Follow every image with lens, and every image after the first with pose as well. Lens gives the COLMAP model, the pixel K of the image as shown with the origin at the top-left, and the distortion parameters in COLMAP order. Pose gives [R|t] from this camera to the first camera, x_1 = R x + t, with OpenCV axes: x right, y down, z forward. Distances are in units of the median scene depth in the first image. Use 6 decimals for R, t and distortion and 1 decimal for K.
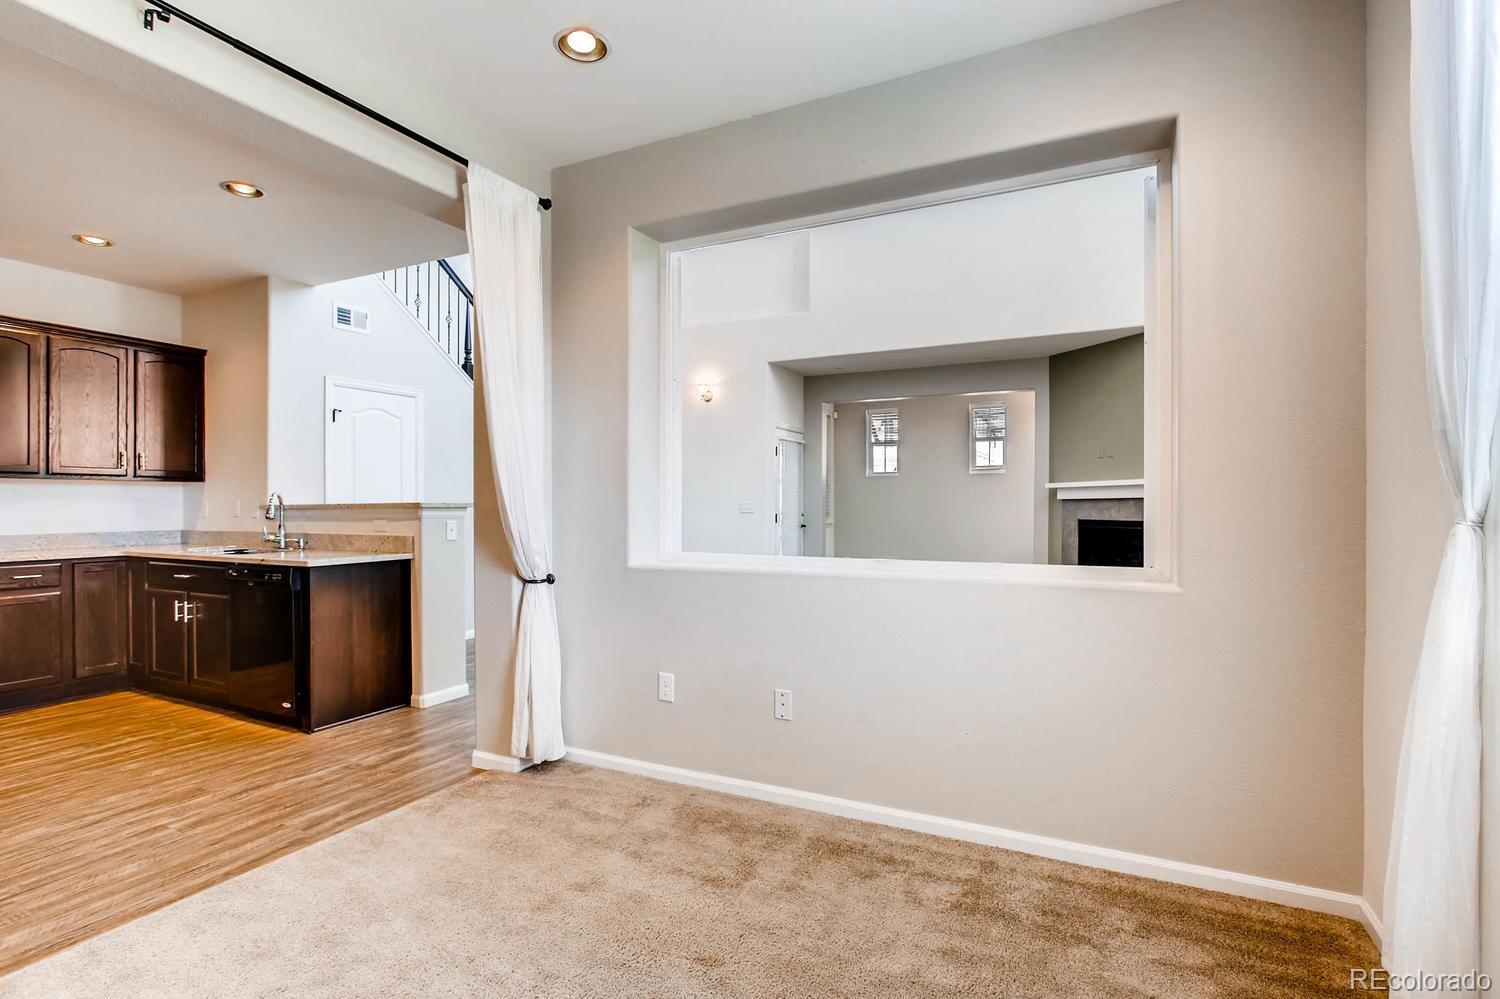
lens RADIAL K [[737.9, 0, 742.1], [0, 737.9, 508.3], [0, 0, 1]] dist [-0.005006, -0.000653]
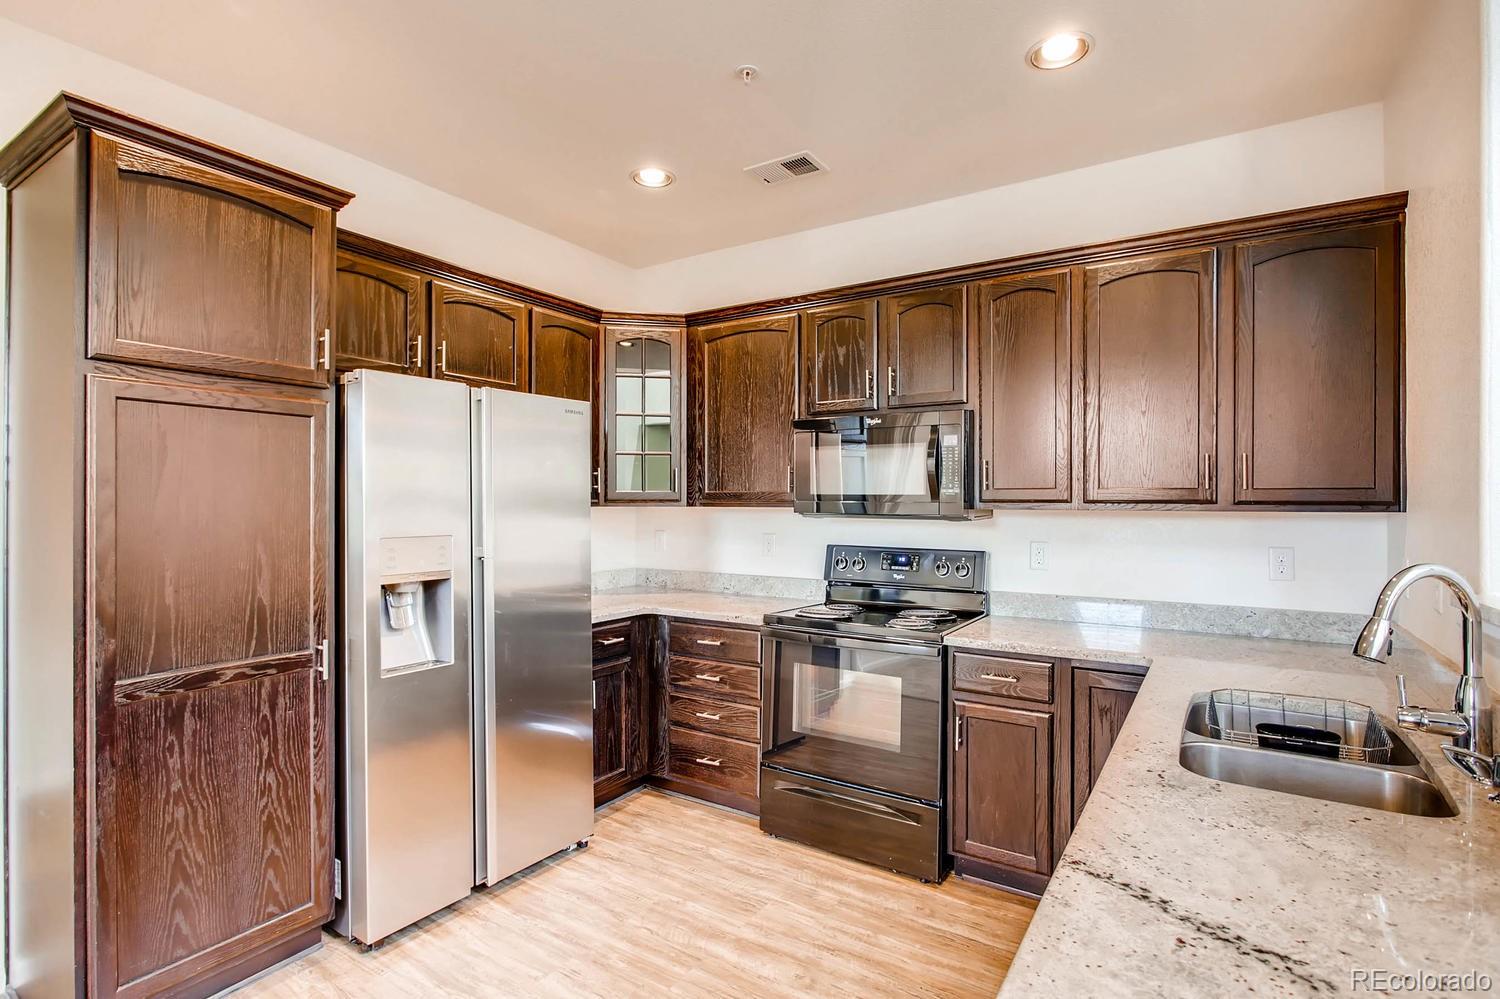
lens RADIAL K [[729.1, 0, 744.4], [0, 729.1, 501.3], [0, 0, 1]] dist [-0.003851, 0.000441]
pose [[-0.103492, -0.000935, -0.994630, -0.320443], [-0.007925, 0.999969, -0.000115, -0.042917], [0.994599, 0.007871, -0.103496, 0.751798]]
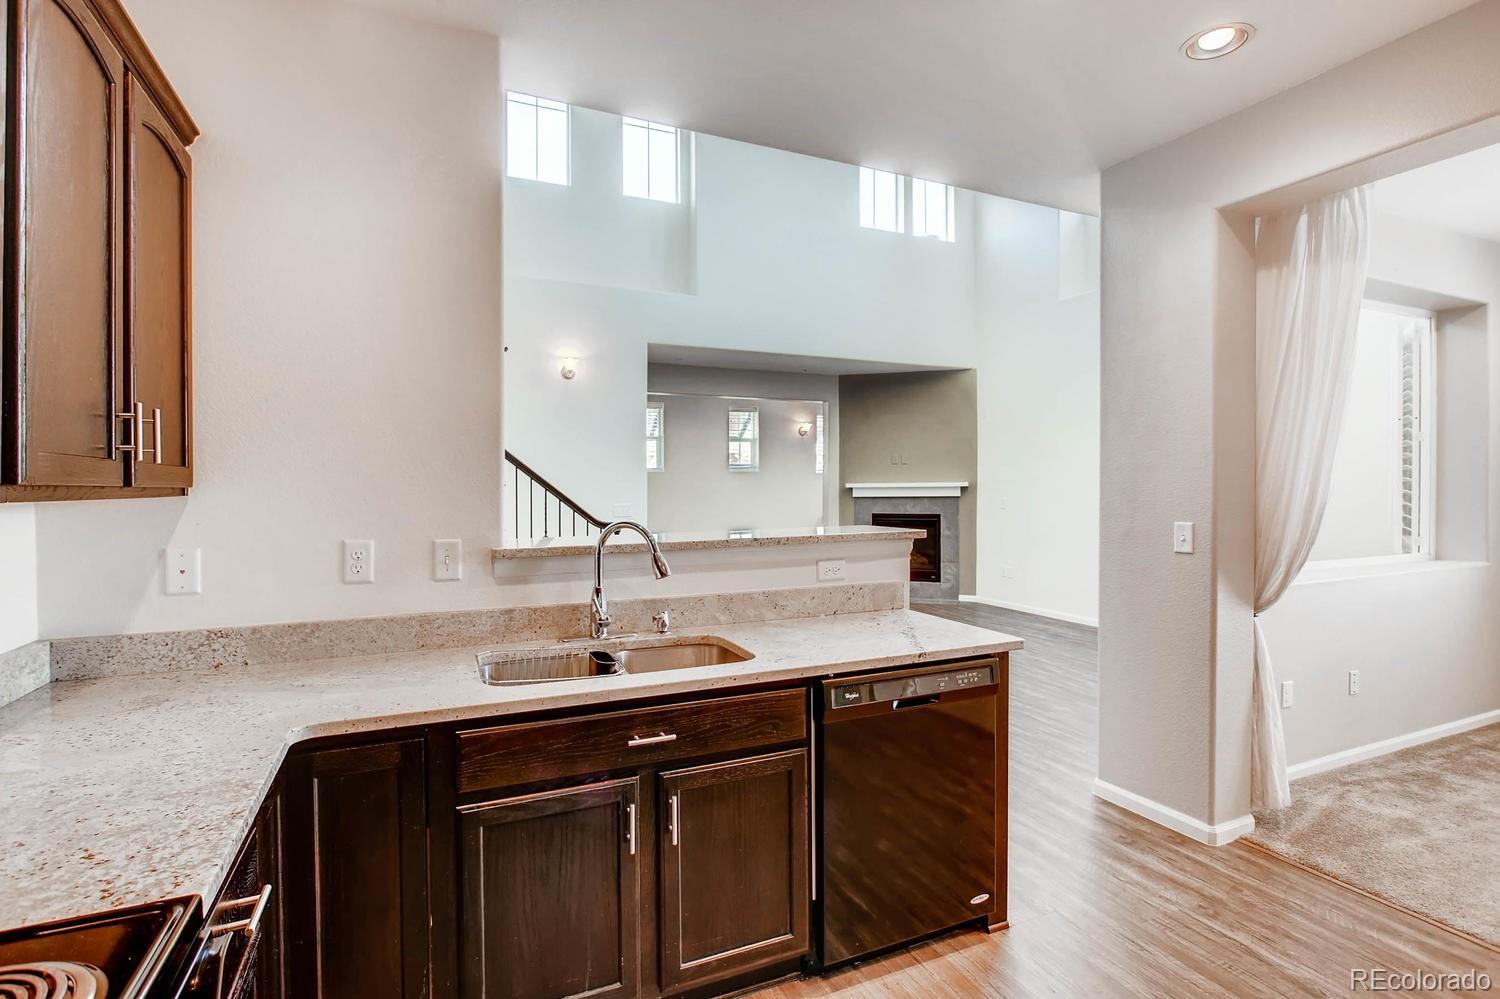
lens RADIAL K [[721.9, 0, 744.4], [0, 721.9, 494.5], [0, 0, 1]] dist [-0.003764, -0.000141]
pose [[0.625987, -0.011110, 0.779754, -0.934021], [0.008372, 0.999937, 0.007526, -0.041534], [-0.779788, 0.001817, 0.626041, 0.634493]]
